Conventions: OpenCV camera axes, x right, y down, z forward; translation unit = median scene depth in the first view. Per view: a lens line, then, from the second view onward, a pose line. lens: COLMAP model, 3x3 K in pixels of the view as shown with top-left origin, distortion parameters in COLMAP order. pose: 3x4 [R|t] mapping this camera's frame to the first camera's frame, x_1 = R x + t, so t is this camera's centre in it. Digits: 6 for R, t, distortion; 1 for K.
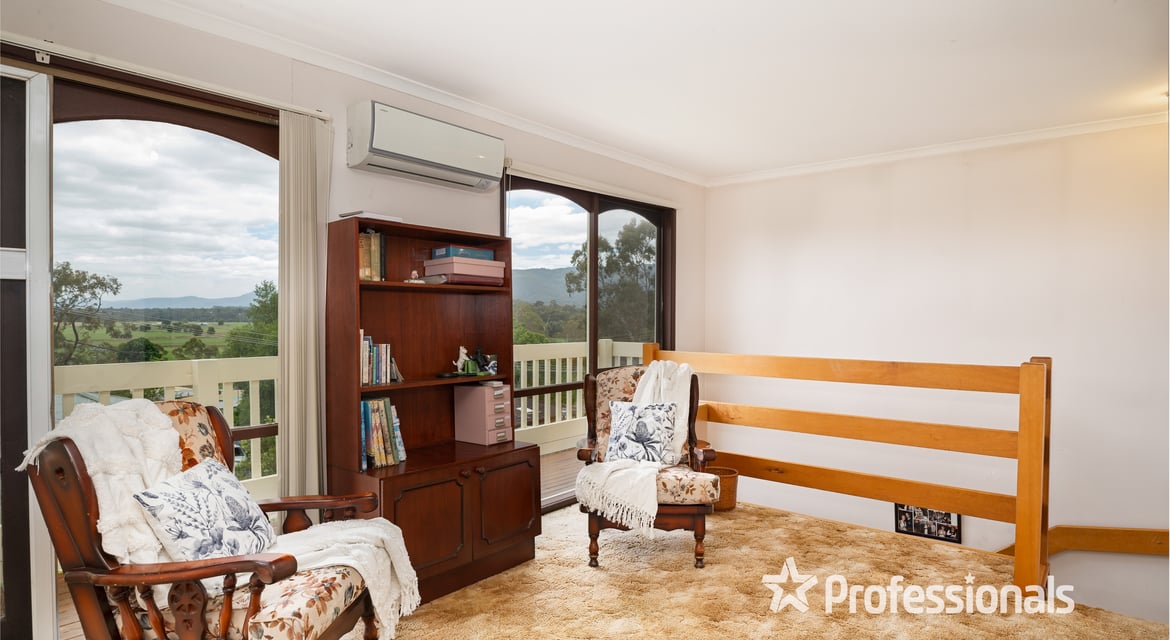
lens RADIAL K [[627.3, 0, 585.1], [0, 627.3, 321.0], [0, 0, 1]] dist [-0.000242, -0.000012]
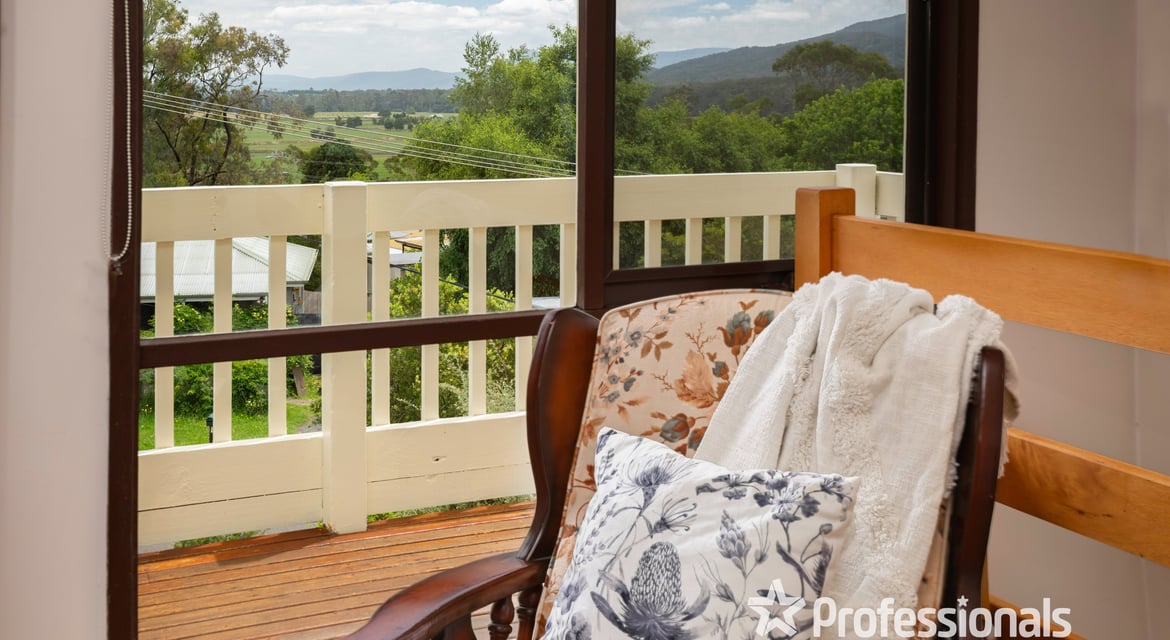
lens RADIAL K [[1119.5, 0, 584.4], [0, 1119.5, 321.2], [0, 0, 1]] dist [0.092741, 0.000000]
pose [[0.868722, 0.085406, -0.487881, 0.068363], [0.006601, 0.982937, 0.183822, 0.001015], [0.495256, -0.162911, 0.853335, 0.171547]]
